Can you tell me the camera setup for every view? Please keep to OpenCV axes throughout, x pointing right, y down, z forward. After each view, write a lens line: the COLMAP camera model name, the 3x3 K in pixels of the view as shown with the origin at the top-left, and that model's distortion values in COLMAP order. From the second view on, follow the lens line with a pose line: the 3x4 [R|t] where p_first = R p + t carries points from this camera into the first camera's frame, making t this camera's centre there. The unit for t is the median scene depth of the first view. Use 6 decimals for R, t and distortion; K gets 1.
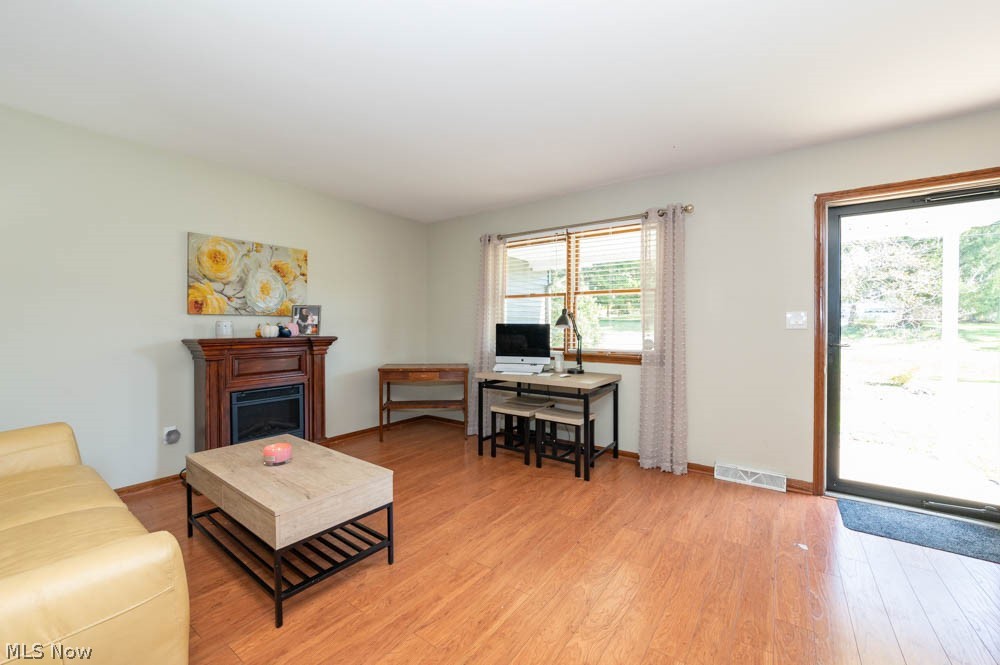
lens RADIAL K [[420.0, 0, 498.0], [0, 420.0, 328.7], [0, 0, 1]] dist [-0.001644, -0.000187]
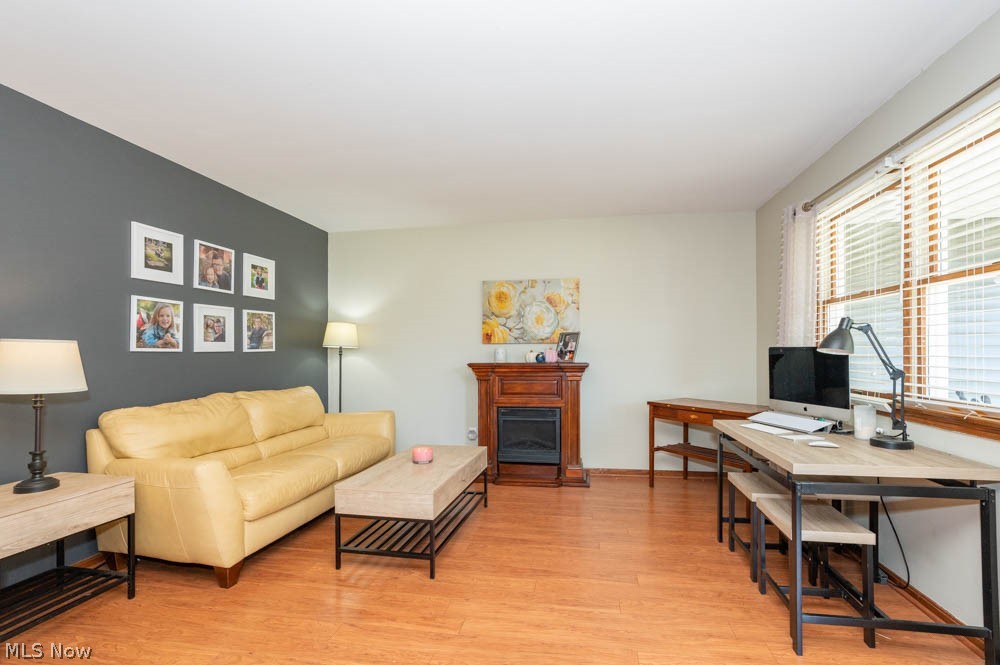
lens RADIAL K [[455.8, 0, 505.7], [0, 455.8, 350.9], [0, 0, 1]] dist [-0.006564, 0.001488]
pose [[0.432874, -0.008493, -0.901414, 0.505638], [-0.001183, 0.999949, -0.009989, 0.001290], [0.901454, 0.005391, 0.432842, 0.396583]]
